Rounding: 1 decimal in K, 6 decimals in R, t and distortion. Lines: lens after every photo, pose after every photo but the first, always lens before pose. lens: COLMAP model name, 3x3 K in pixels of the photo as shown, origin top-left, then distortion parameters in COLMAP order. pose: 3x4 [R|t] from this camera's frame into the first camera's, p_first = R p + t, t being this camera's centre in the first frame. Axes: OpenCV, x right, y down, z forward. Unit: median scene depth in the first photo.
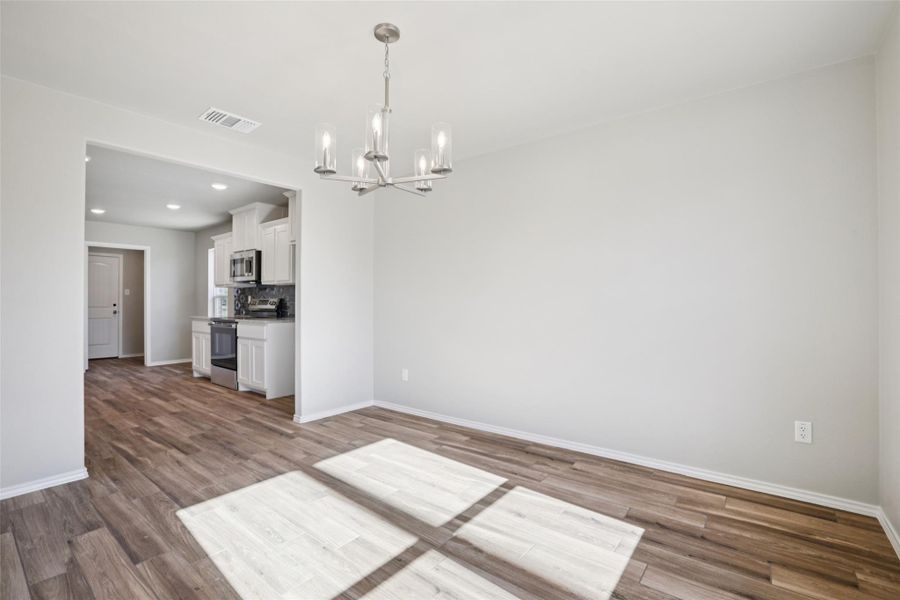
lens RADIAL K [[408.7, 0, 458.3], [0, 408.7, 301.9], [0, 0, 1]] dist [-0.045708, 0.012356]
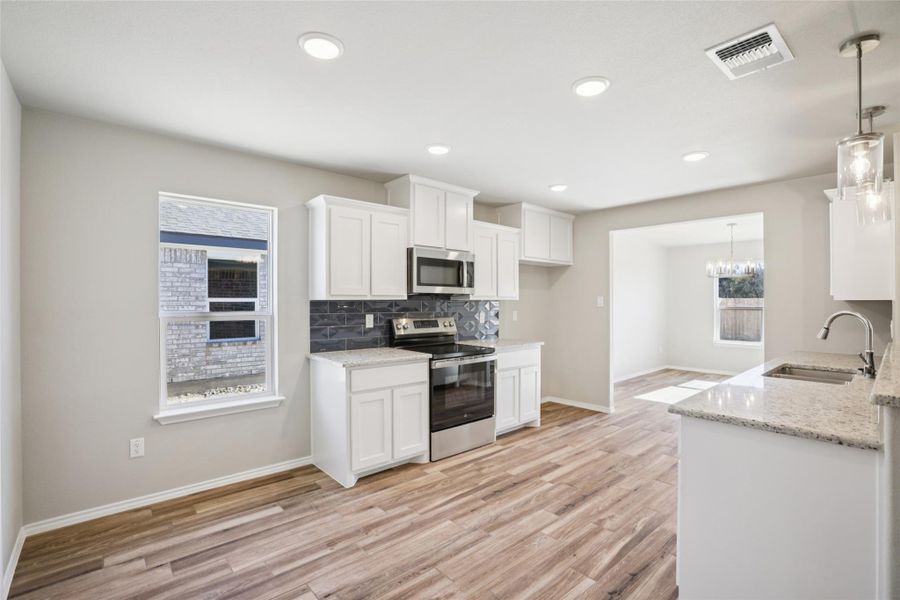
lens RADIAL K [[408.7, 0, 461.2], [0, 408.7, 305.2], [0, 0, 1]] dist [-0.045708, 0.012356]
pose [[0.181651, -0.007908, 0.983331, -2.084853], [-0.001825, 0.999963, 0.008379, -0.066101], [-0.983361, -0.003317, 0.181630, 1.471879]]
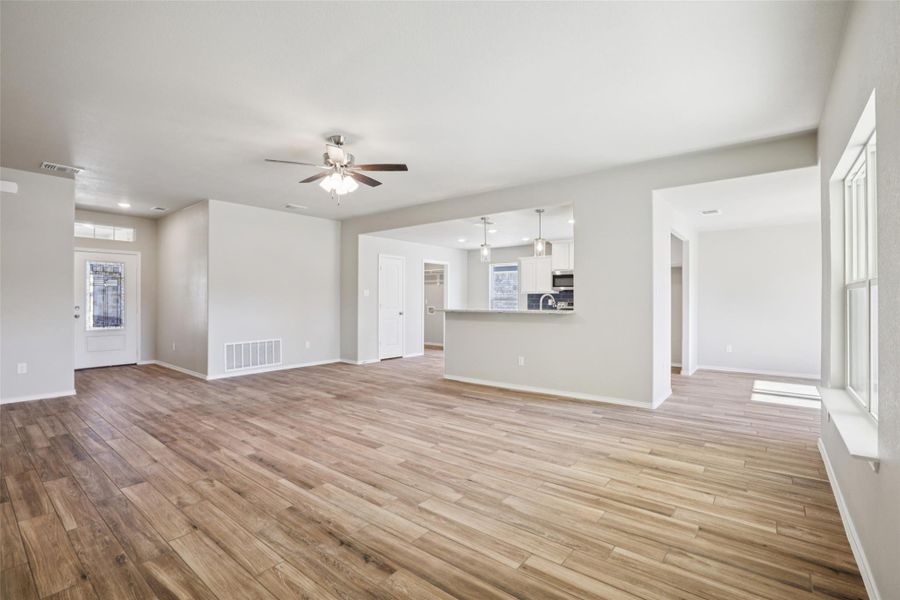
lens RADIAL K [[408.7, 0, 452.2], [0, 408.7, 299.0], [0, 0, 1]] dist [-0.045708, 0.012356]
pose [[0.999732, 0.001622, -0.023106, -1.599723], [-0.001687, 0.999995, -0.002784, -0.023999], [0.023102, 0.002822, 0.999729, -0.862988]]
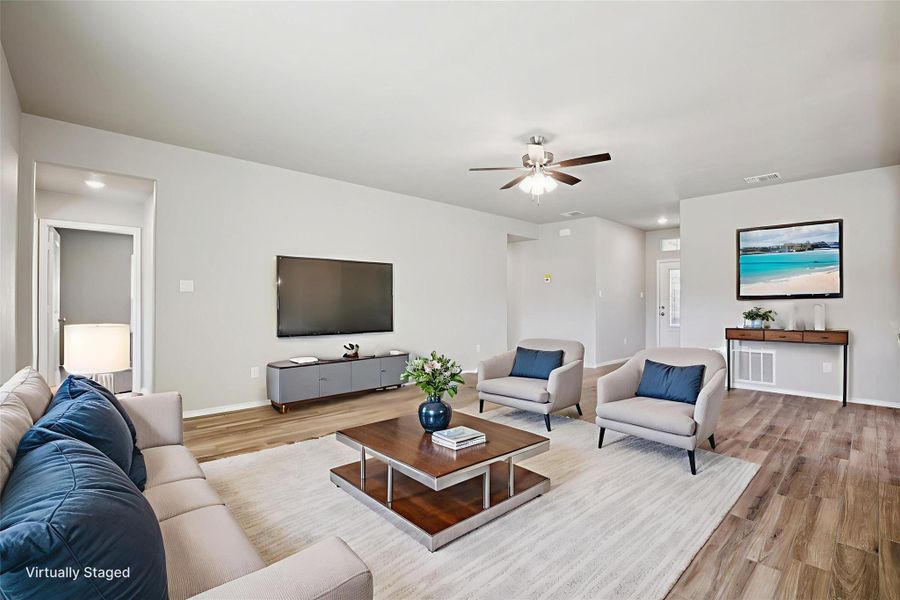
lens RADIAL K [[408.7, 0, 457.1], [0, 408.7, 299.7], [0, 0, 1]] dist [-0.045708, 0.012356]
pose [[-0.160176, -0.003721, -0.987081, -0.747457], [-0.002205, 0.999992, -0.003412, -0.019884], [0.987086, 0.001630, -0.160183, 0.276067]]
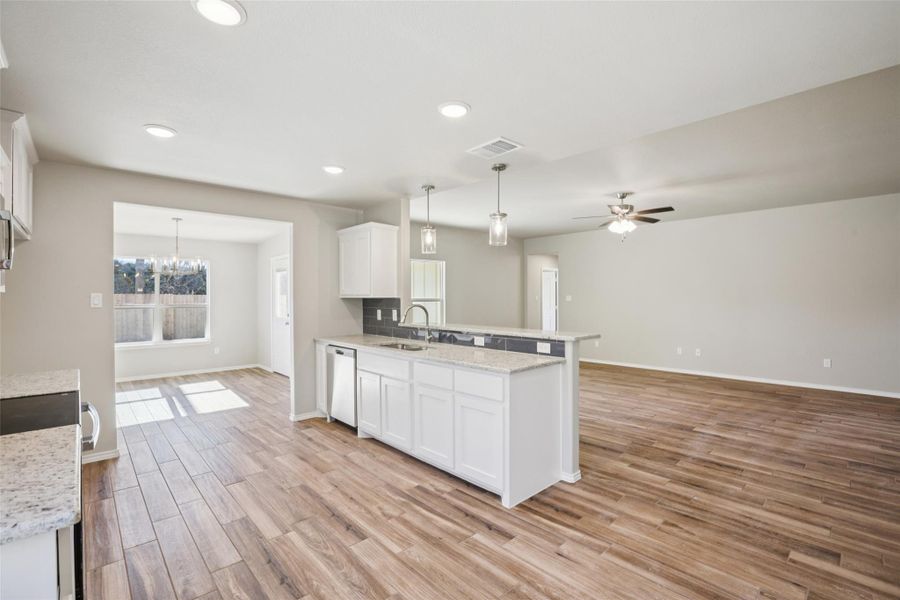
lens RADIAL K [[408.7, 0, 450.5], [0, 408.7, 301.4], [0, 0, 1]] dist [-0.045708, 0.012356]
pose [[-0.985424, 0.001950, 0.170103, -1.545008], [0.003310, 0.999965, 0.007710, -0.069108], [-0.170082, 0.008161, -0.985396, 2.094292]]
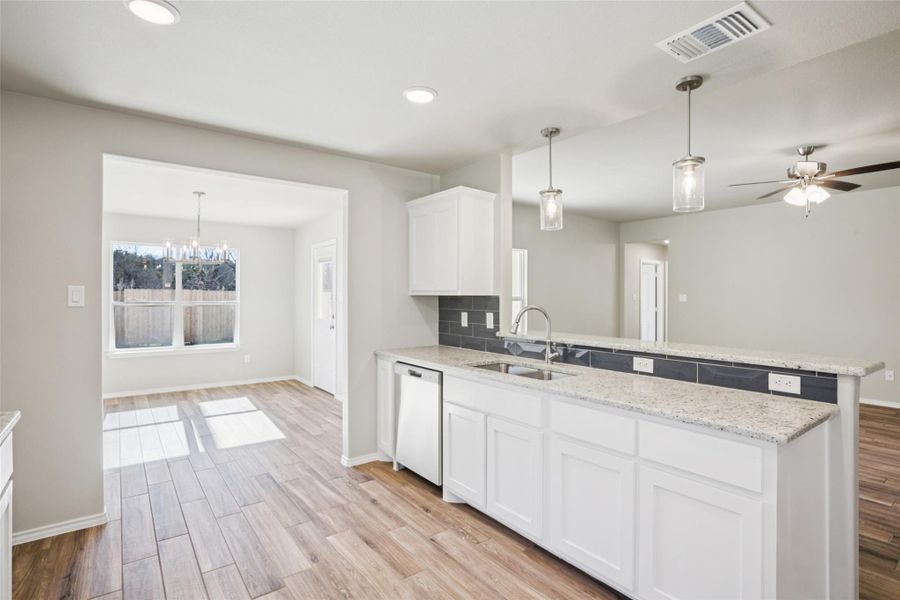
lens RADIAL K [[448.5, 0, 450.5], [0, 448.5, 297.6], [0, 0, 1]] dist [-0.029540, 0.005784]
pose [[-0.963111, -0.003836, 0.269078, -1.317545], [-0.003558, 0.999993, 0.001519, -0.067803], [-0.269082, 0.000506, -0.963117, 1.810716]]
